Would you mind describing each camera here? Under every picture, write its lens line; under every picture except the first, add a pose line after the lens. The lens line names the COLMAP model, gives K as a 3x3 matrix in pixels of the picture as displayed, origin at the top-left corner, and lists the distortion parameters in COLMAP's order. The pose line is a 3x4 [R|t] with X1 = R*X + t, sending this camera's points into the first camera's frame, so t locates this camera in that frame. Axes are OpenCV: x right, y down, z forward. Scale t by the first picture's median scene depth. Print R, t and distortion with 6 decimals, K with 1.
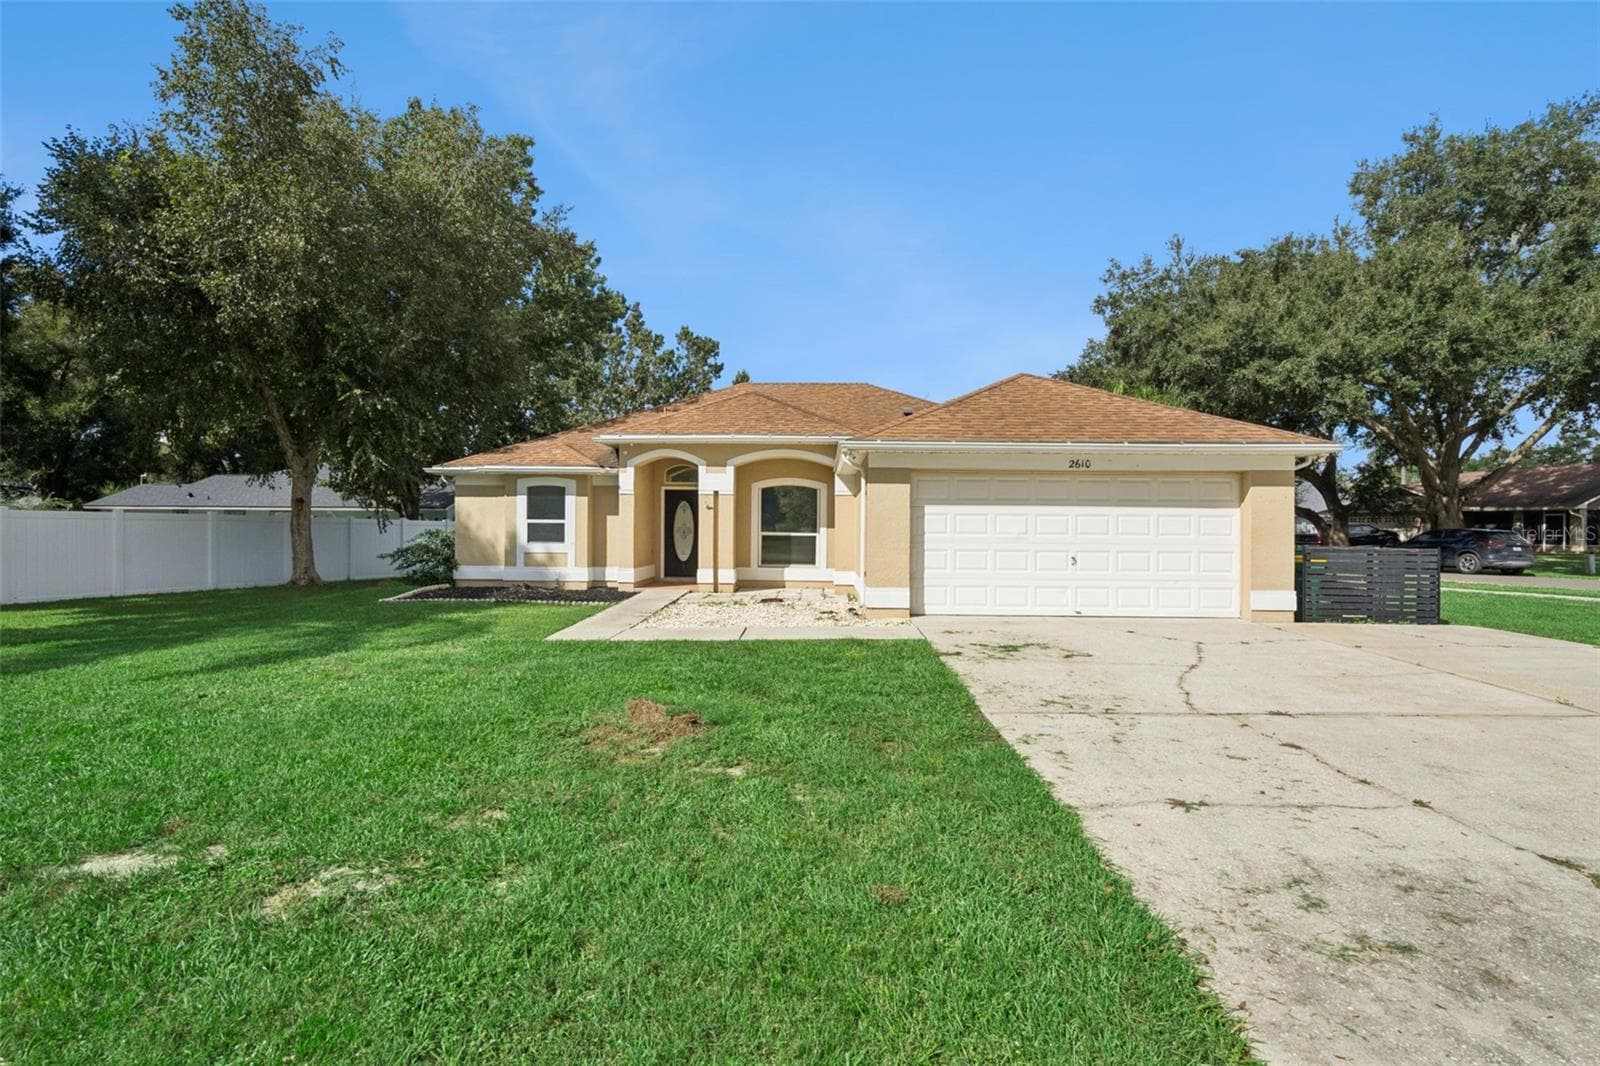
lens RADIAL K [[725.2, 0, 799.4], [0, 725.2, 529.8], [0, 0, 1]] dist [-0.002086, -0.000117]
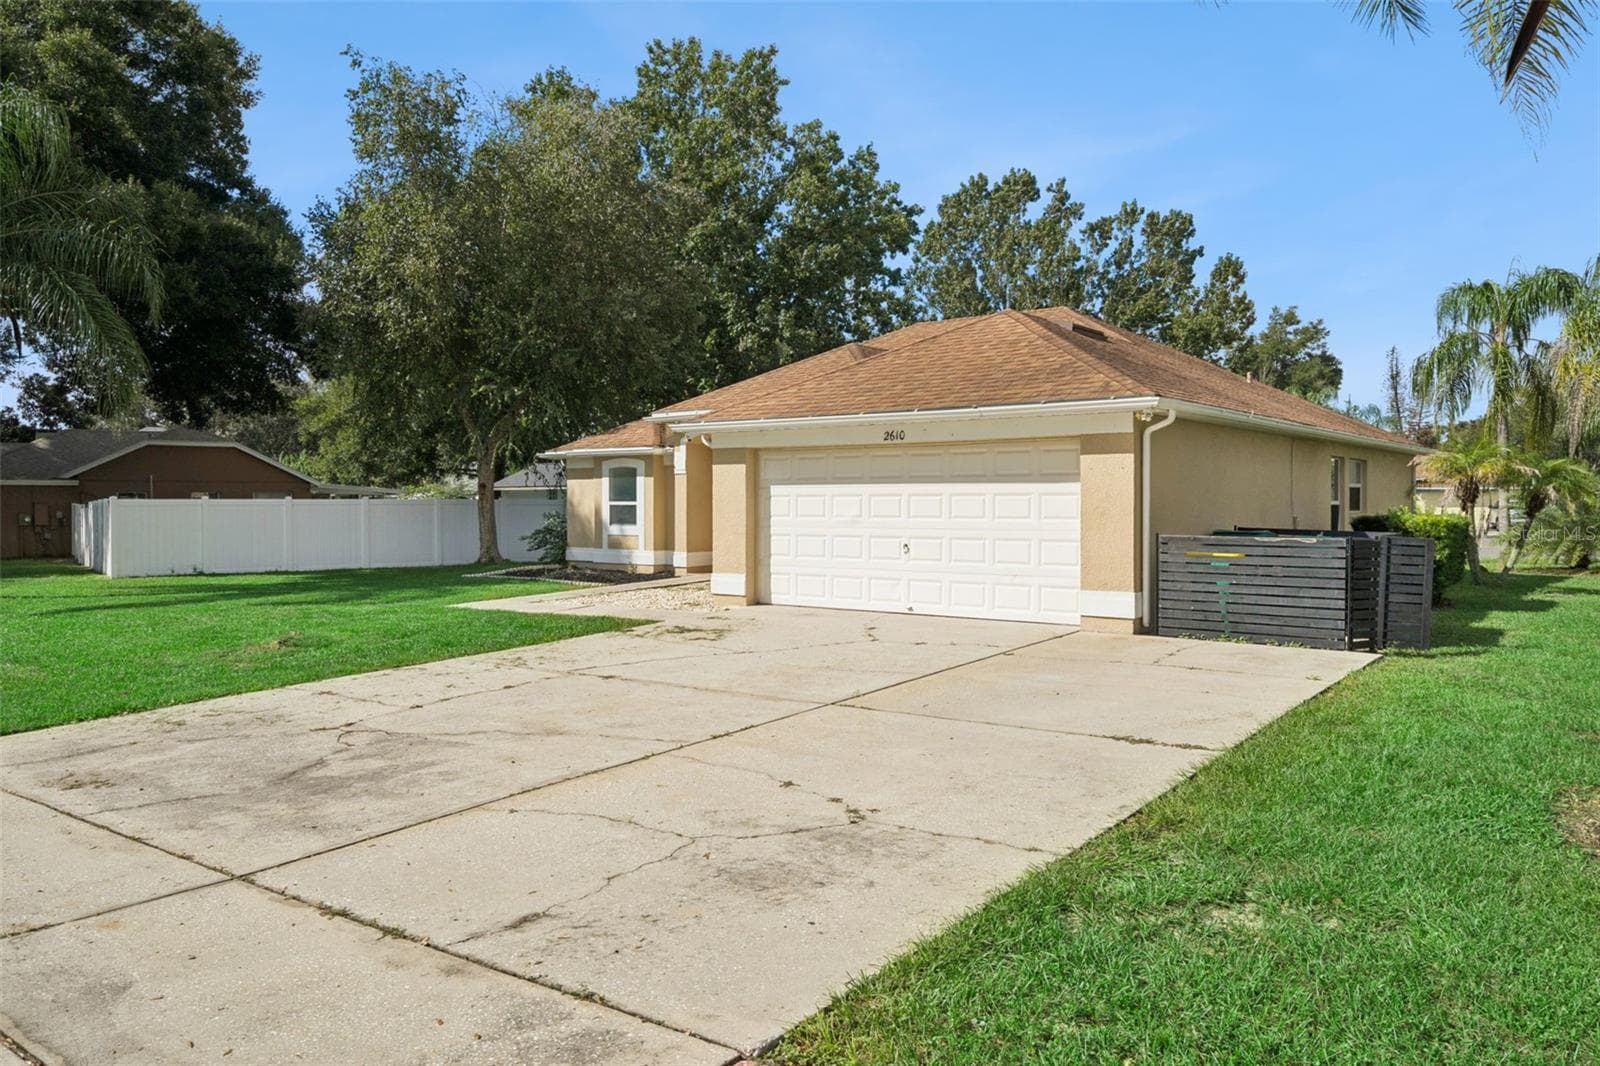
lens RADIAL K [[1140.0, 0, 797.6], [0, 1140.0, 509.0], [0, 0, 1]] dist [-0.001420, -0.000198]
pose [[0.807774, -0.004913, -0.589472, 0.765397], [0.007607, 0.999969, 0.002091, -0.005295], [0.589444, -0.006173, 0.807786, -0.111439]]
